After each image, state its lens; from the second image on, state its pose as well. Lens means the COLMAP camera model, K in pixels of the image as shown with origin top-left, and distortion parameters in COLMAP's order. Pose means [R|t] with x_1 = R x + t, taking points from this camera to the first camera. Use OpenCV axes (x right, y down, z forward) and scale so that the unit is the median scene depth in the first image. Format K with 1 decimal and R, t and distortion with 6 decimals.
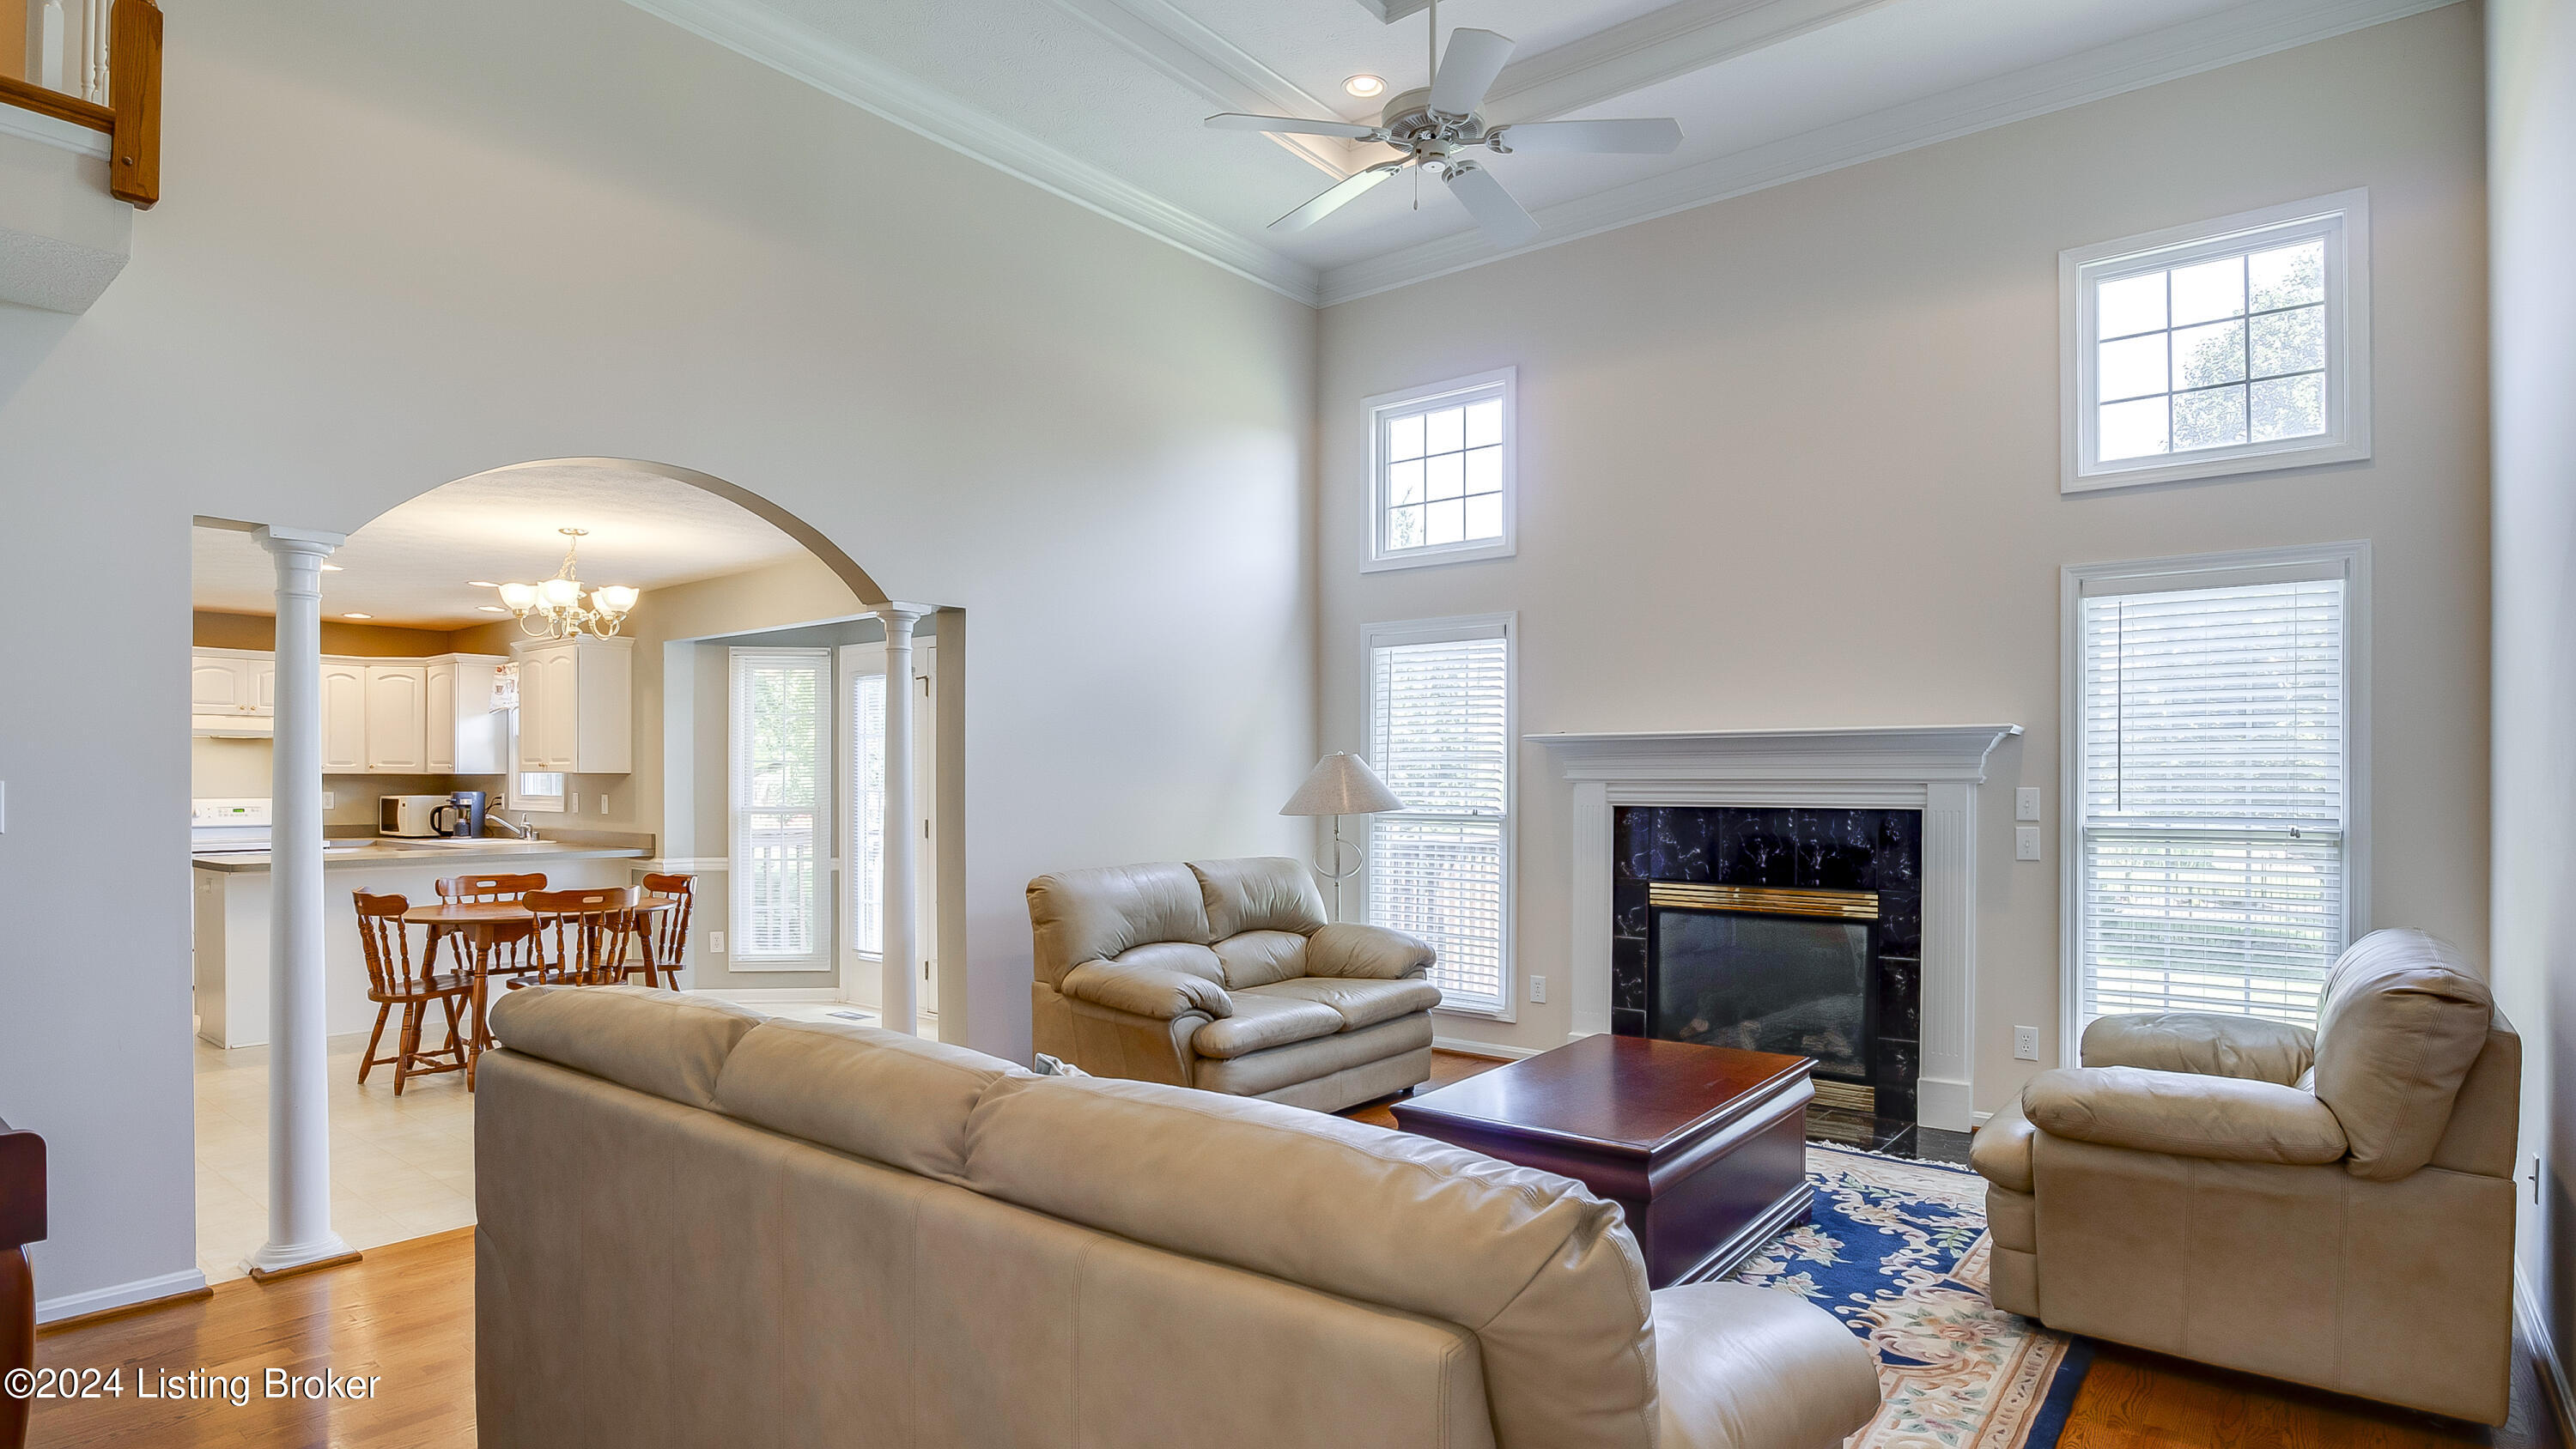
lens RADIAL K [[1316.5, 0, 1279.8], [0, 1316.5, 798.7], [0, 0, 1]] dist [-0.028716, 0.007208]
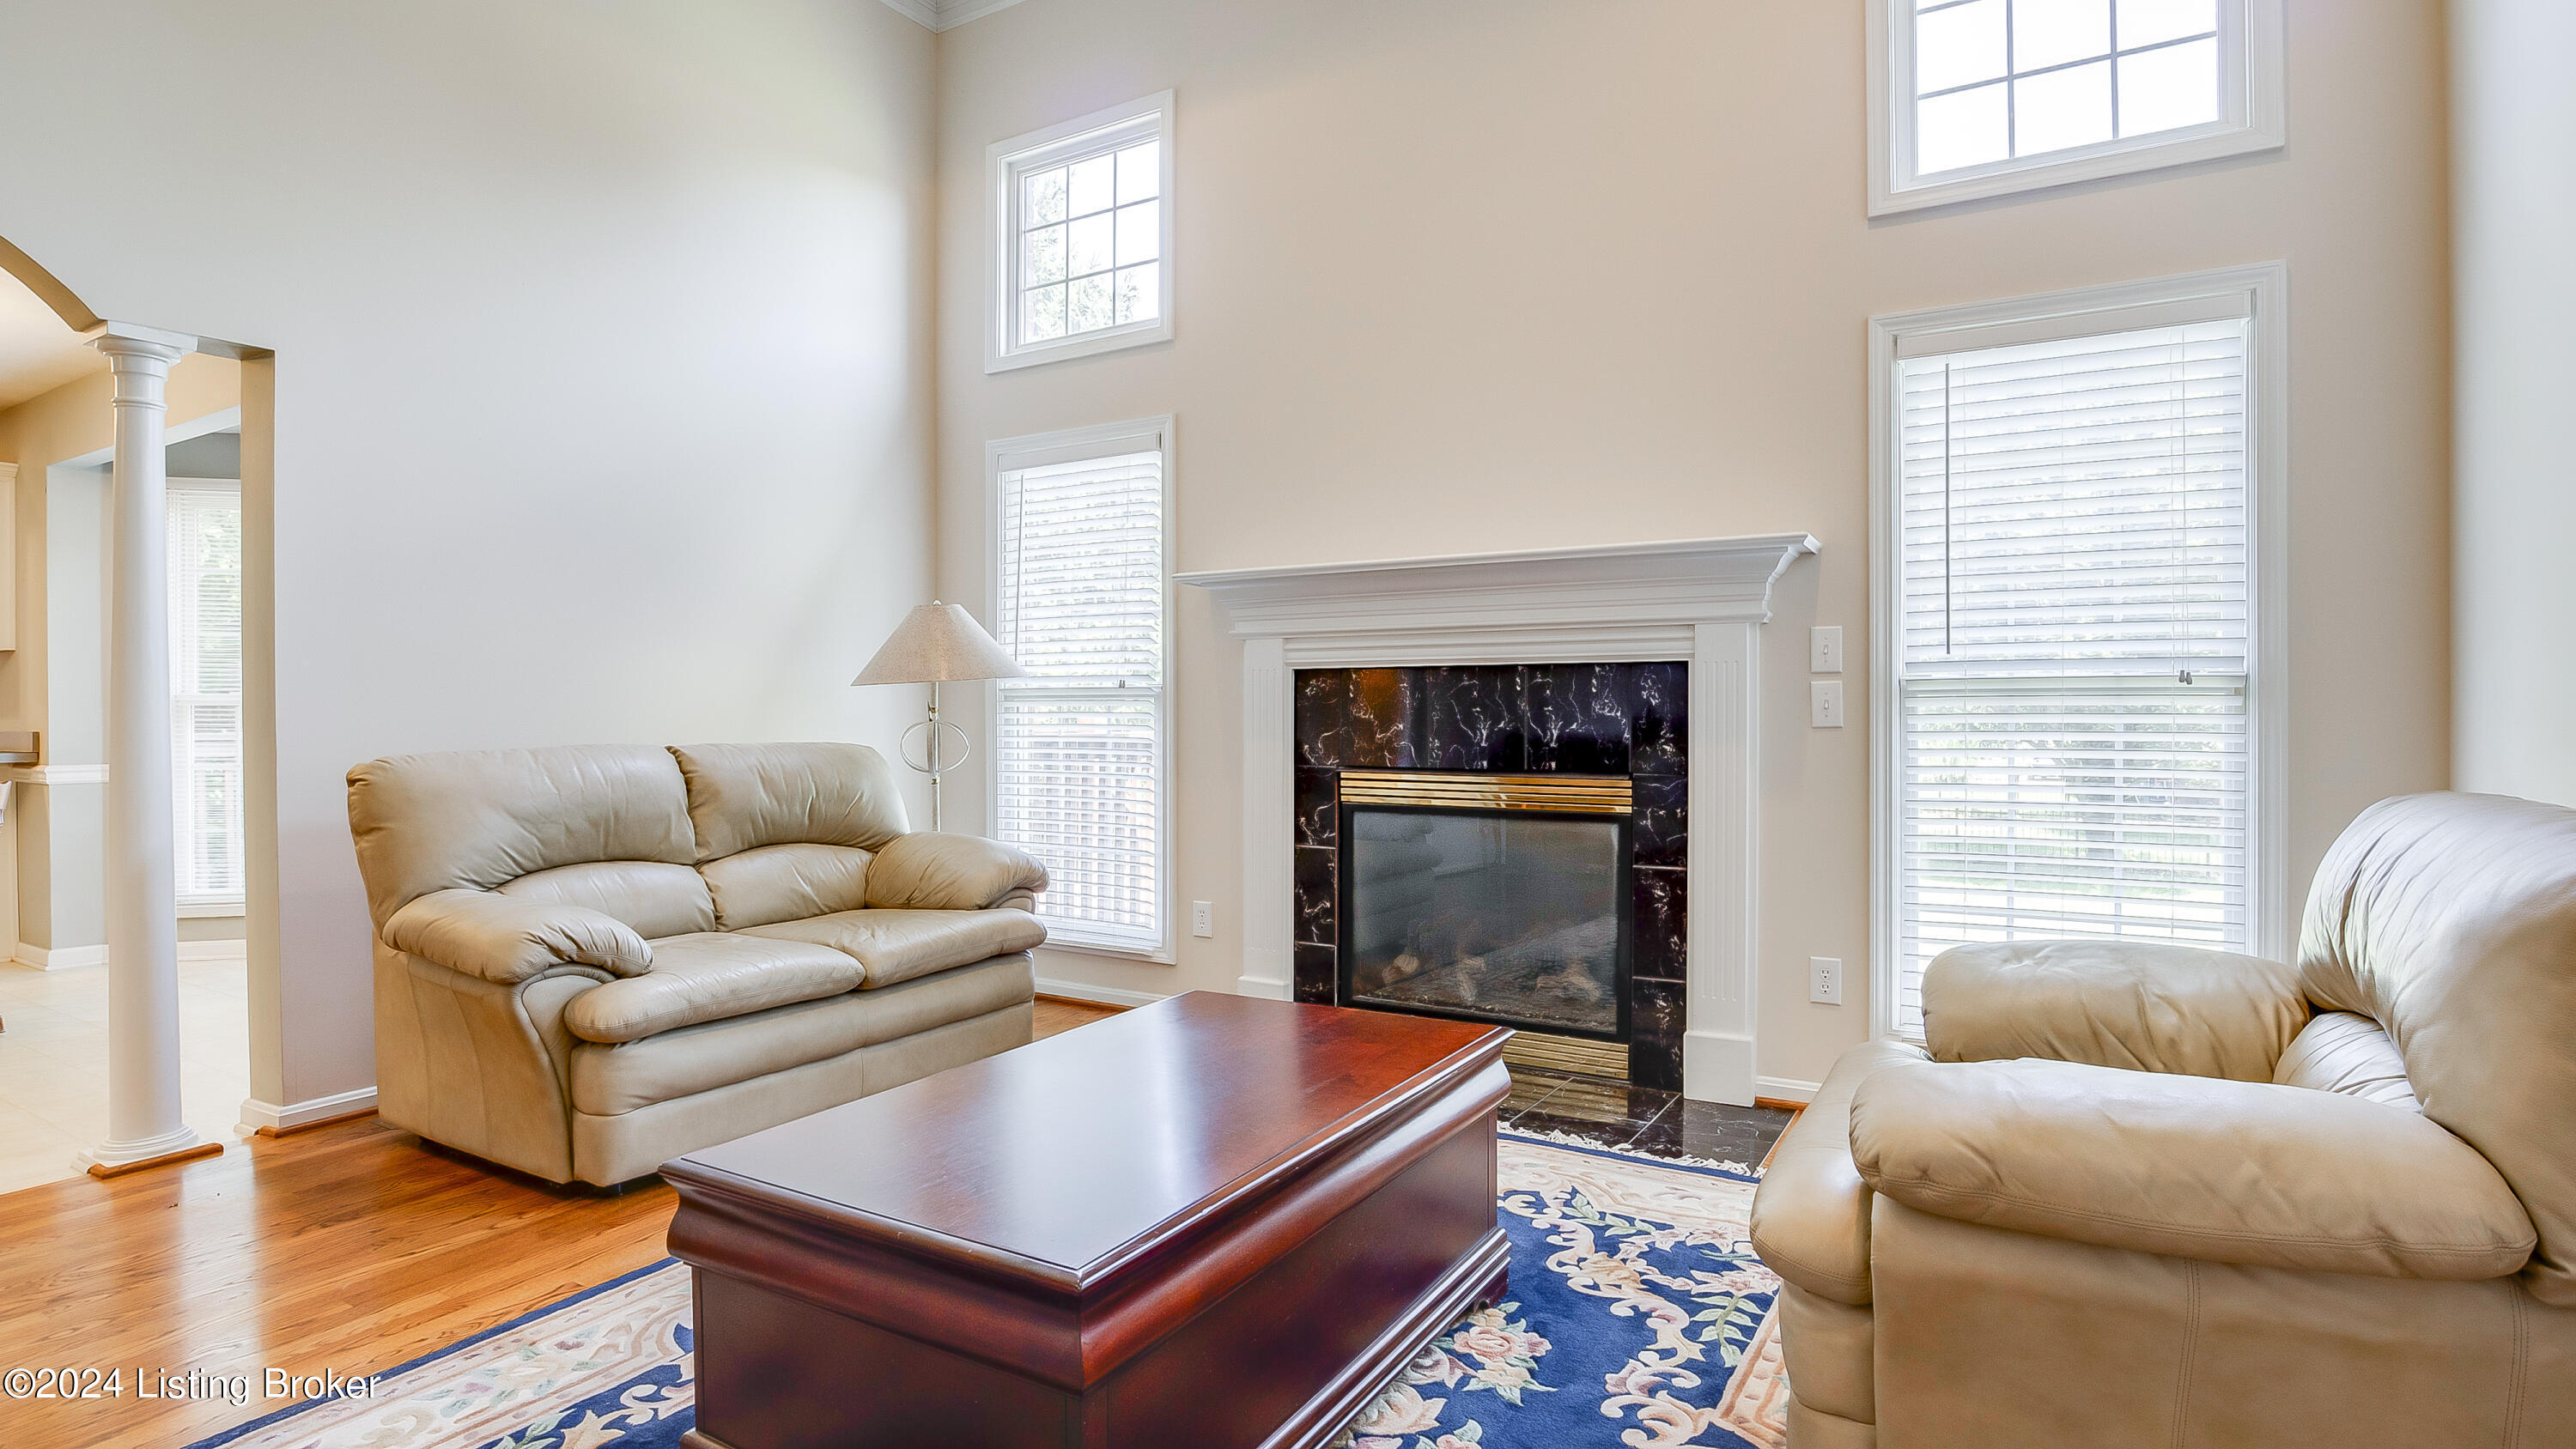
lens RADIAL K [[1316.5, 0, 1263.9], [0, 1316.5, 721.6], [0, 0, 1]] dist [-0.028716, 0.007208]
pose [[0.991746, -0.003838, 0.128158, 0.167875], [0.004320, 0.999985, -0.003483, 0.044269], [-0.128143, 0.004007, 0.991748, 0.314715]]
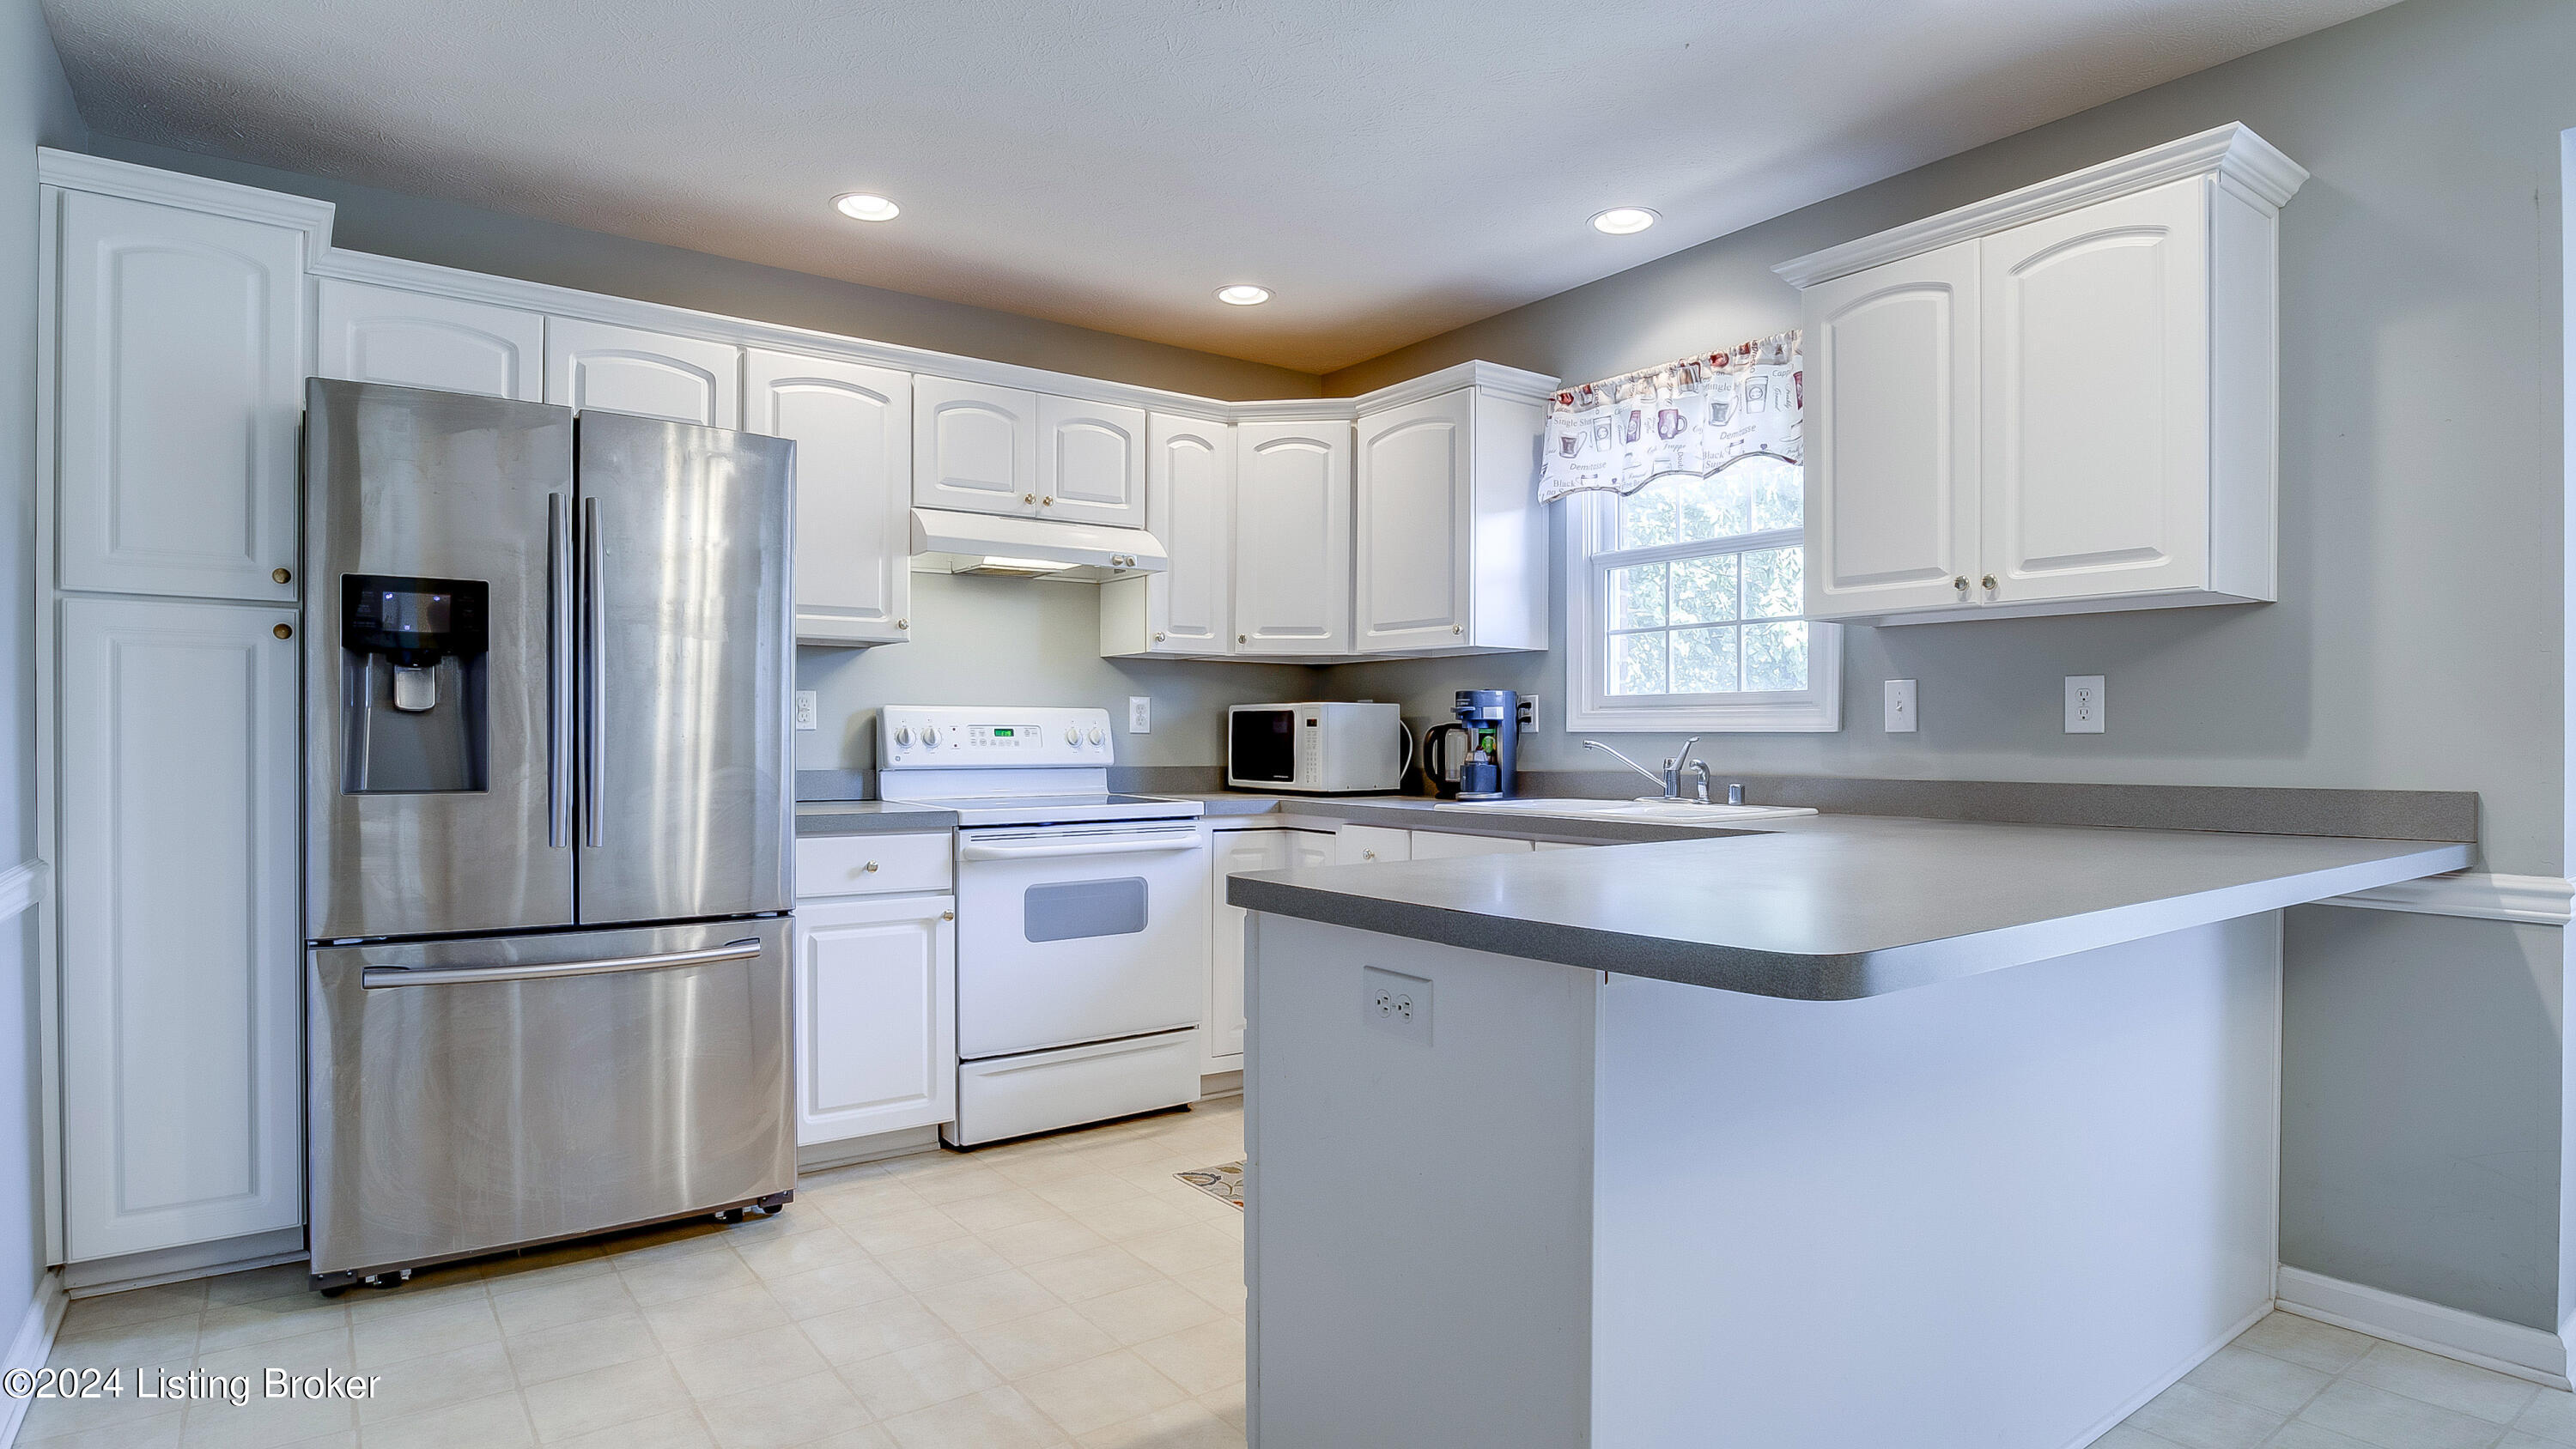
lens RADIAL K [[1316.5, 0, 1252.9], [0, 1316.5, 745.5], [0, 0, 1]] dist [-0.028716, 0.007208]
pose [[0.962091, 0.001492, -0.272726, -1.055489], [-0.002495, 0.999991, -0.003331, 0.027174], [0.272718, 0.003885, 0.962086, 1.025216]]
